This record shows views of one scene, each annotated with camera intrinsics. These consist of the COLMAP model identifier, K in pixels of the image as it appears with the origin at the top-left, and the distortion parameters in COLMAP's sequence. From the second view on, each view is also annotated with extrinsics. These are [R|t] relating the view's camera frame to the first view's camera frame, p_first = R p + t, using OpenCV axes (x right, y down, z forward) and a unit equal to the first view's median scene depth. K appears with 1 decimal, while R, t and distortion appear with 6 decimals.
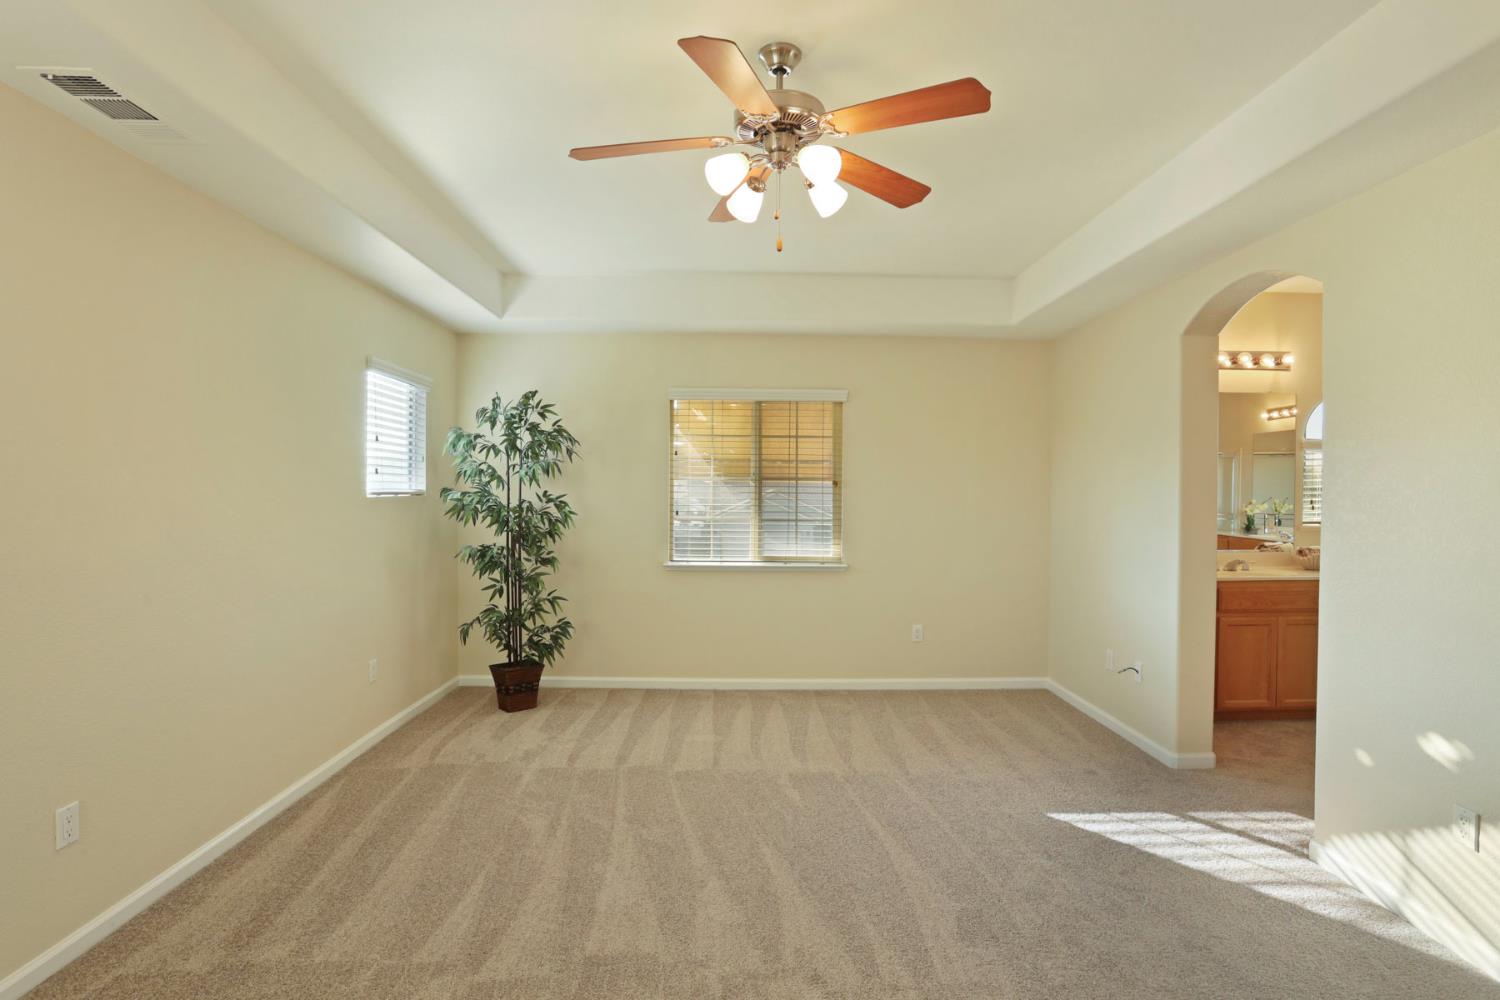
lens RADIAL K [[744.0, 0, 758.8], [0, 744.0, 498.5], [0, 0, 1]] dist [-0.051801, 0.020619]
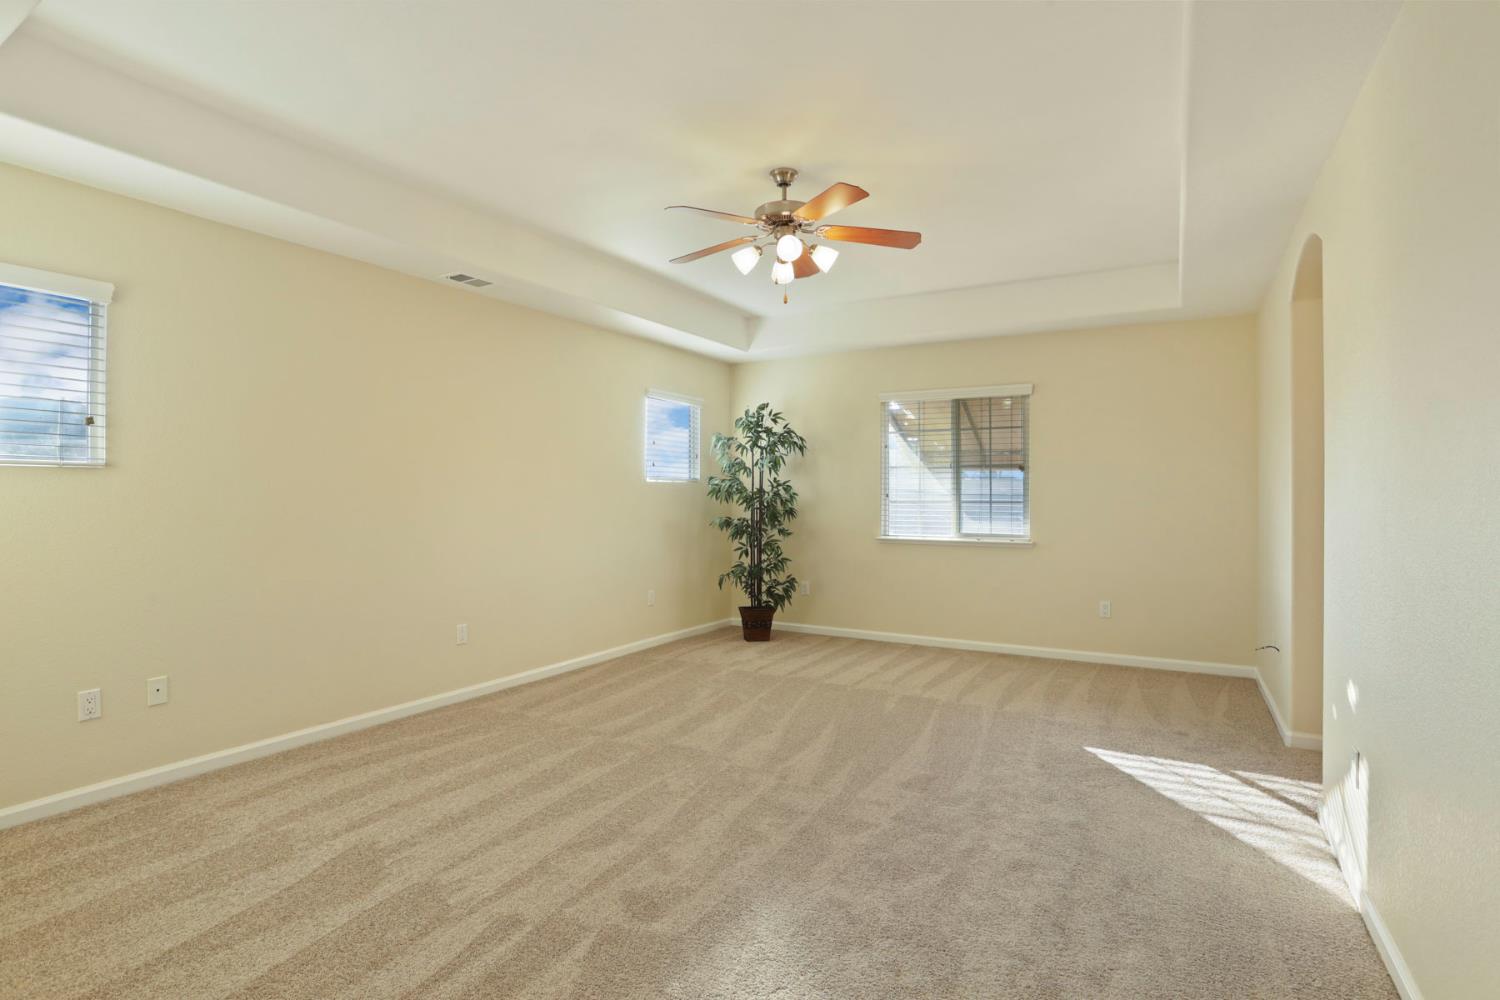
lens RADIAL K [[744.0, 0, 759.0], [0, 744.0, 489.3], [0, 0, 1]] dist [-0.051801, 0.020619]
pose [[0.857689, -0.009555, -0.514079, 0.381015], [-0.001915, 0.999761, -0.021776, 0.040526], [0.514164, 0.019661, 0.857466, -0.164484]]
